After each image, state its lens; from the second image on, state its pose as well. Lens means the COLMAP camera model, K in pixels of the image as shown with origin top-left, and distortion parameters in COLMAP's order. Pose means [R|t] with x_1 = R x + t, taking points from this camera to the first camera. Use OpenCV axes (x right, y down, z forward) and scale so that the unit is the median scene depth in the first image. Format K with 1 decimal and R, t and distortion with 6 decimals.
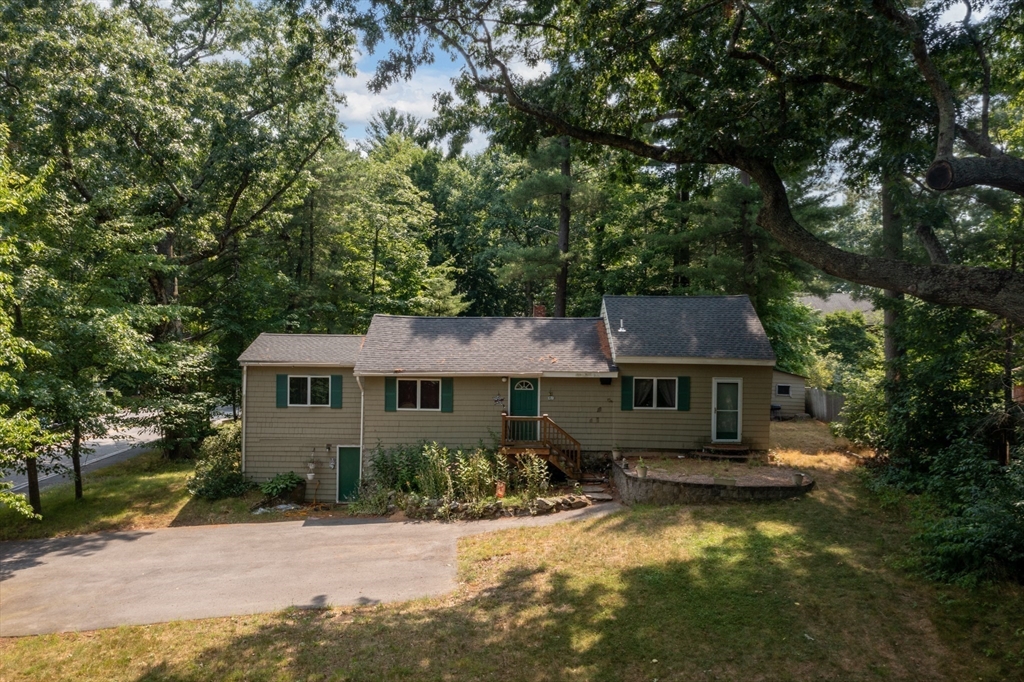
lens RADIAL K [[827.6, 0, 509.7], [0, 827.6, 345.9], [0, 0, 1]] dist [0.007097, 0.006176]
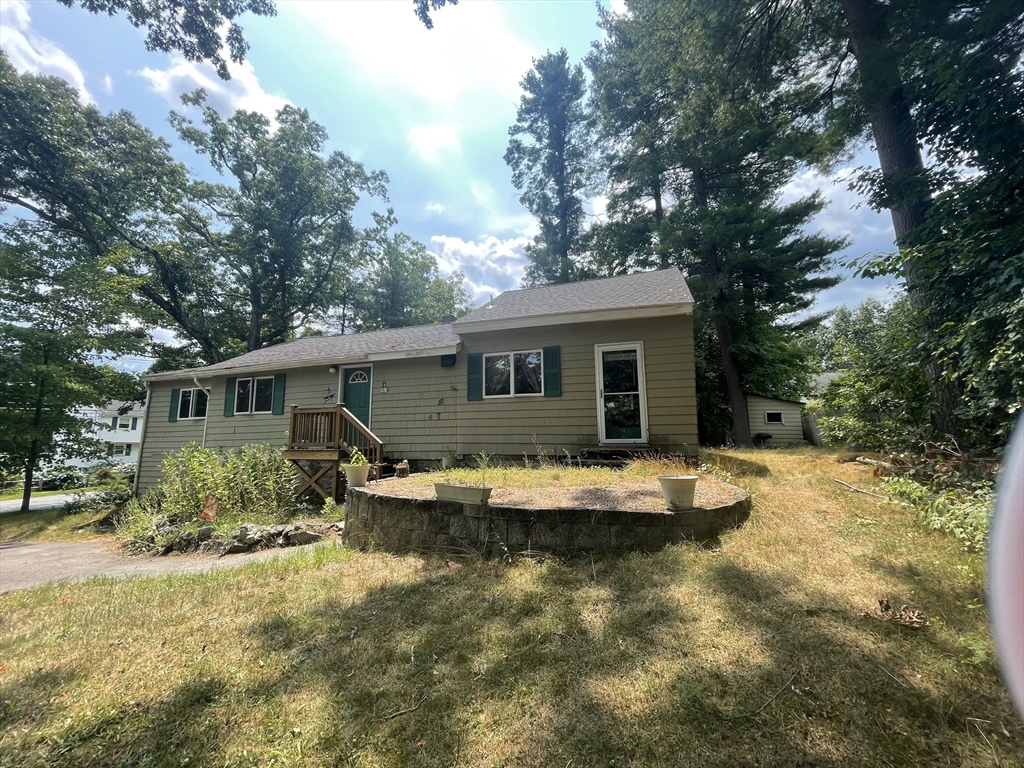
lens RADIAL K [[413.6, 0, 511.1], [0, 413.6, 375.6], [0, 0, 1]] dist [0.001440, -0.001130]
pose [[0.951520, -0.070321, -0.299441, 0.278818], [0.019683, 0.985441, -0.168874, 0.117016], [0.306956, 0.154793, 0.939051, 0.672366]]
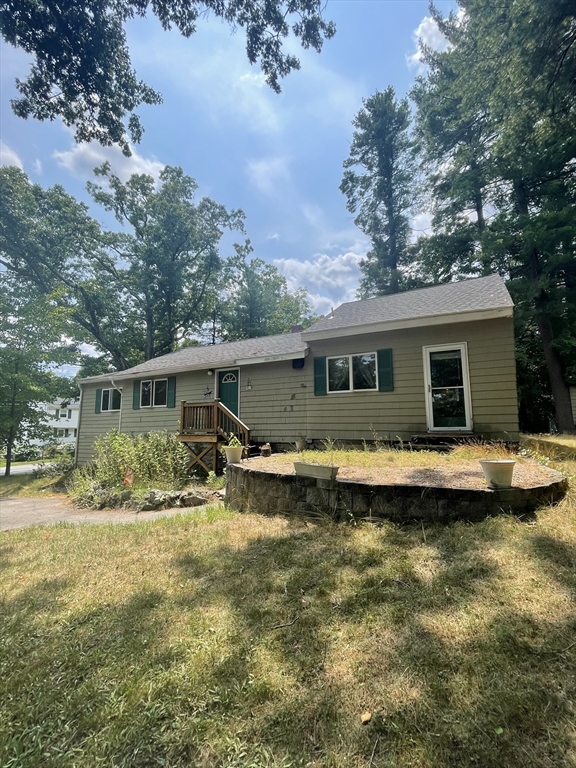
lens RADIAL K [[346.6, 0, 292.3], [0, 346.6, 382.4], [0, 0, 1]] dist [-0.003554, 0.000854]
pose [[0.889677, -0.078951, -0.449712, 0.279927], [0.015696, 0.989643, -0.142690, 0.115677], [0.456320, 0.119889, 0.881702, 0.662848]]
